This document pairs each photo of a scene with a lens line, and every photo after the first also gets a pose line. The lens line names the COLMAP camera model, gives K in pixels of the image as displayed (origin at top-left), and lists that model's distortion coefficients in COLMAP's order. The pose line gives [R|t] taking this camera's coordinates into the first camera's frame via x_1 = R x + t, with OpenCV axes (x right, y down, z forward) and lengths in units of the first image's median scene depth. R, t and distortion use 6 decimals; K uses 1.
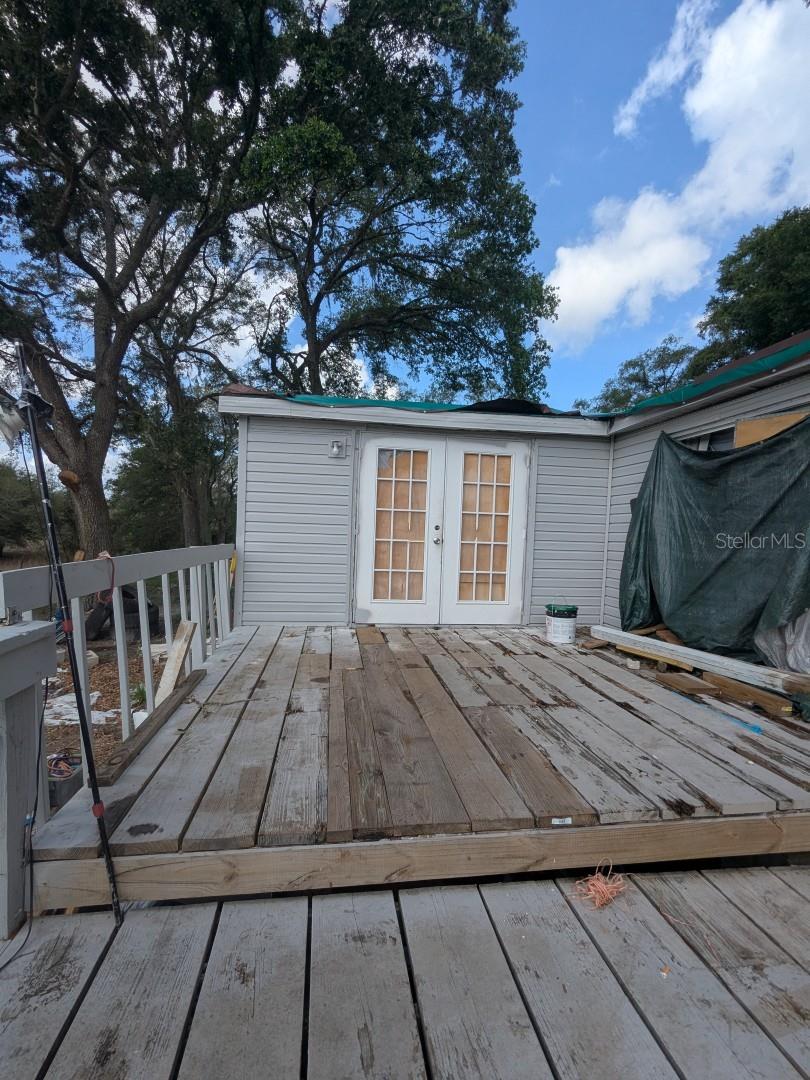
lens RADIAL K [[510.4, 0, 409.9], [0, 510.4, 535.0], [0, 0, 1]] dist [0.001244, -0.000510]
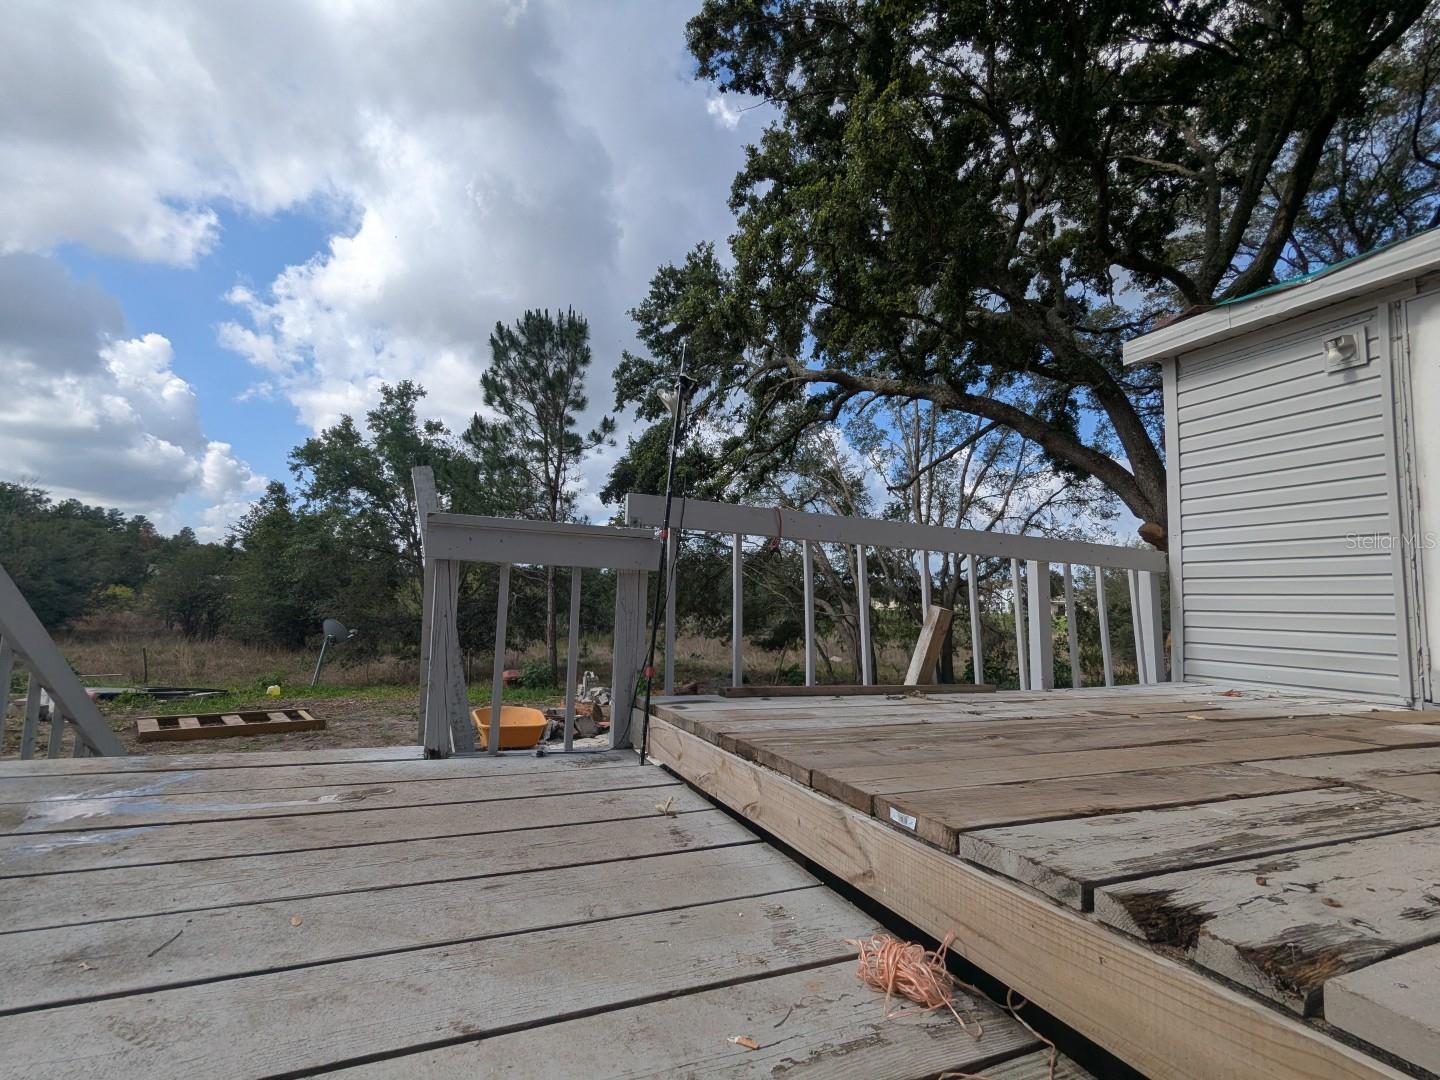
lens RADIAL K [[680.6, 0, 723.7], [0, 680.6, 544.1], [0, 0, 1]] dist [0.001244, -0.000510]
pose [[0.269455, -0.113260, -0.956330, 0.930590], [-0.034206, 0.991308, -0.127040, 0.380181], [0.962405, 0.066944, 0.263239, 0.629025]]
